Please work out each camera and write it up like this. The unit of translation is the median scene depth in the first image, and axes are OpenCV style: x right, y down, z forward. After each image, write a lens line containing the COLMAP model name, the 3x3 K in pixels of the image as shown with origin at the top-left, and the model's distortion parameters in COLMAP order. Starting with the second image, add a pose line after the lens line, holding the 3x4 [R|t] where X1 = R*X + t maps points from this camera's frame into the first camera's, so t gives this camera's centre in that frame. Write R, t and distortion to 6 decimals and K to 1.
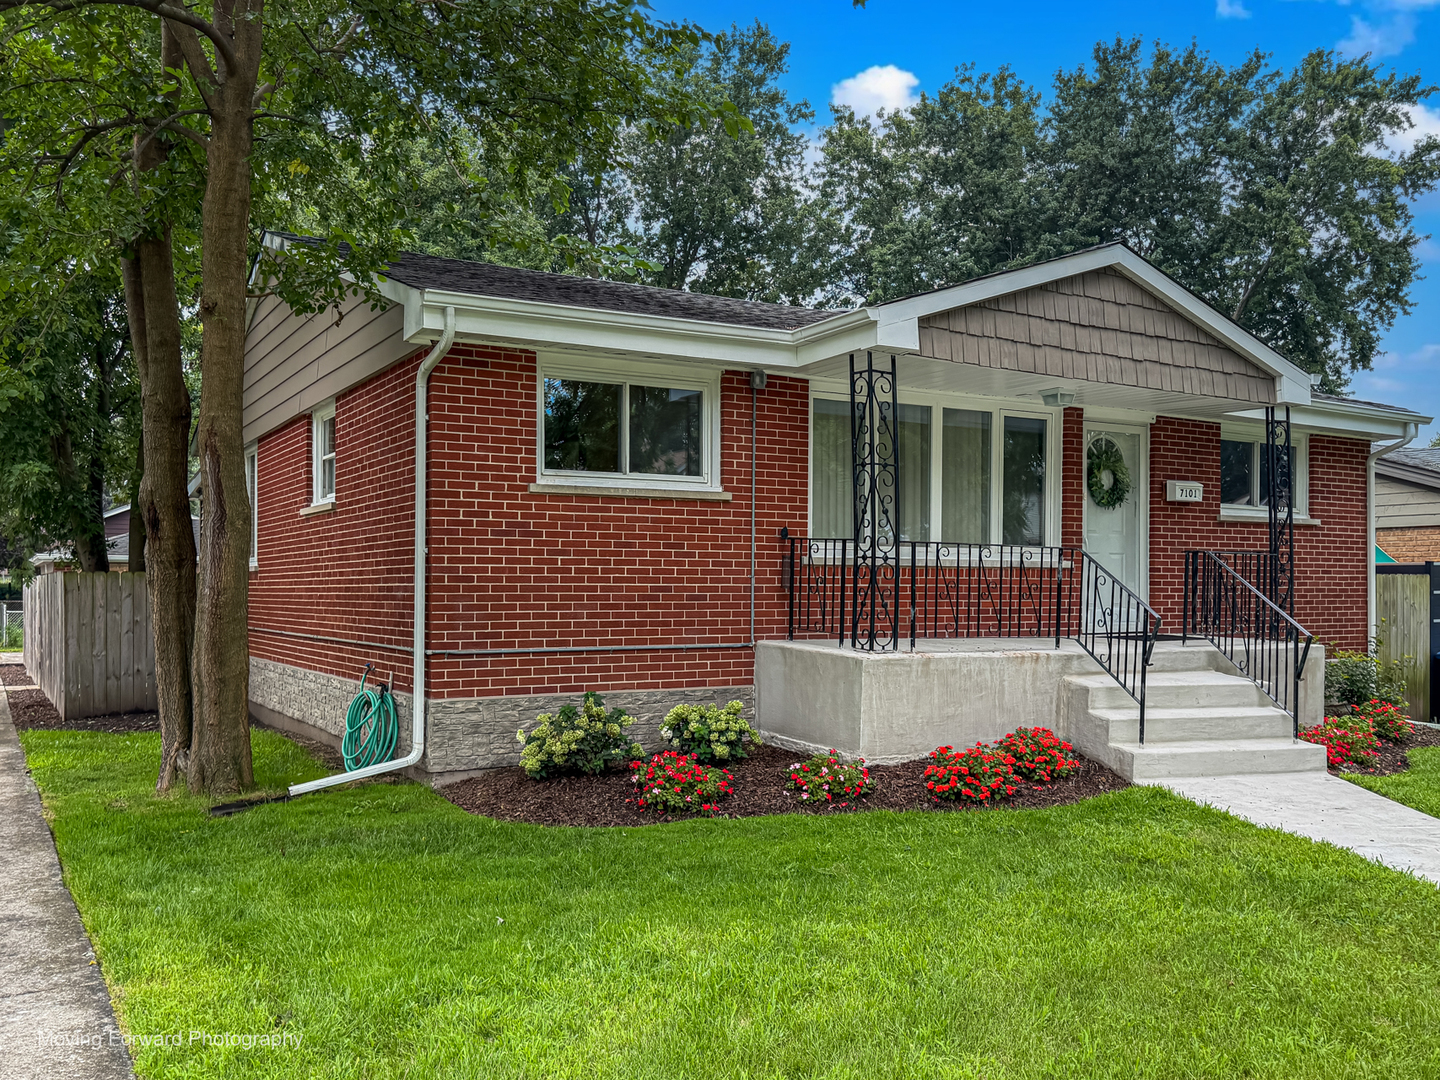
lens RADIAL K [[1219.4, 0, 720.0], [0, 1219.4, 540.0], [0, 0, 1]] dist [0.116823, -0.358352]
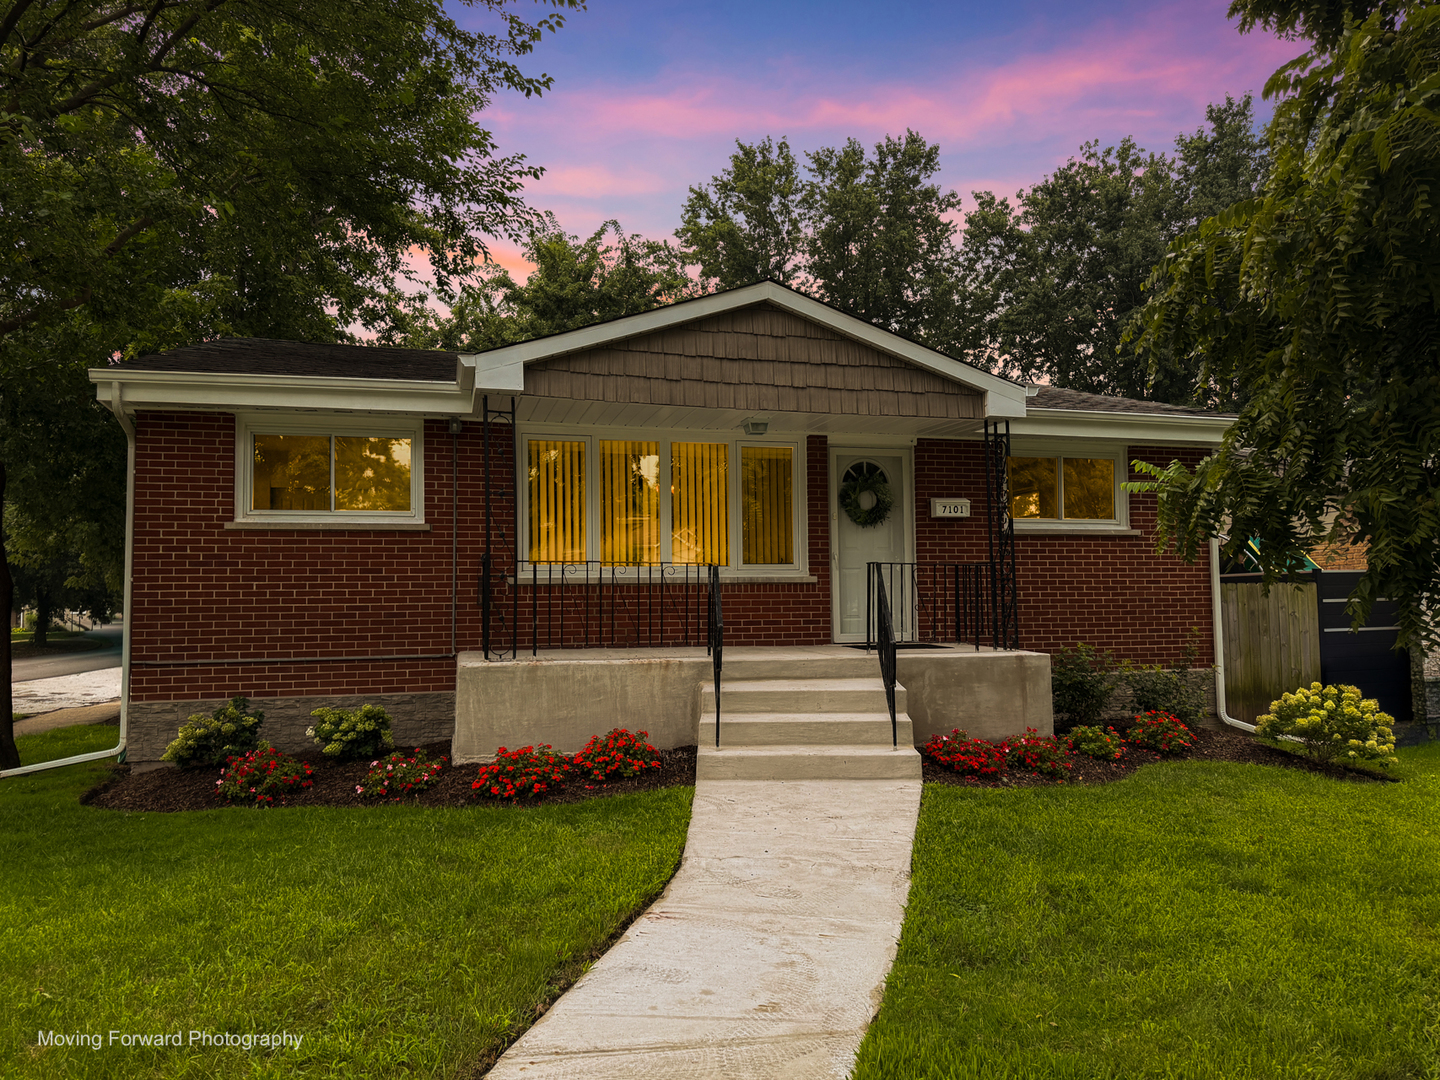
lens RADIAL K [[1000.4, 0, 720.5], [0, 1000.4, 530.6], [0, 0, 1]] dist [0.061997, -0.071324]
pose [[0.966279, -0.036135, -0.254949, 0.515510], [0.025556, 0.998674, -0.044687, 0.017281], [0.256226, 0.036664, 0.965921, 0.147055]]
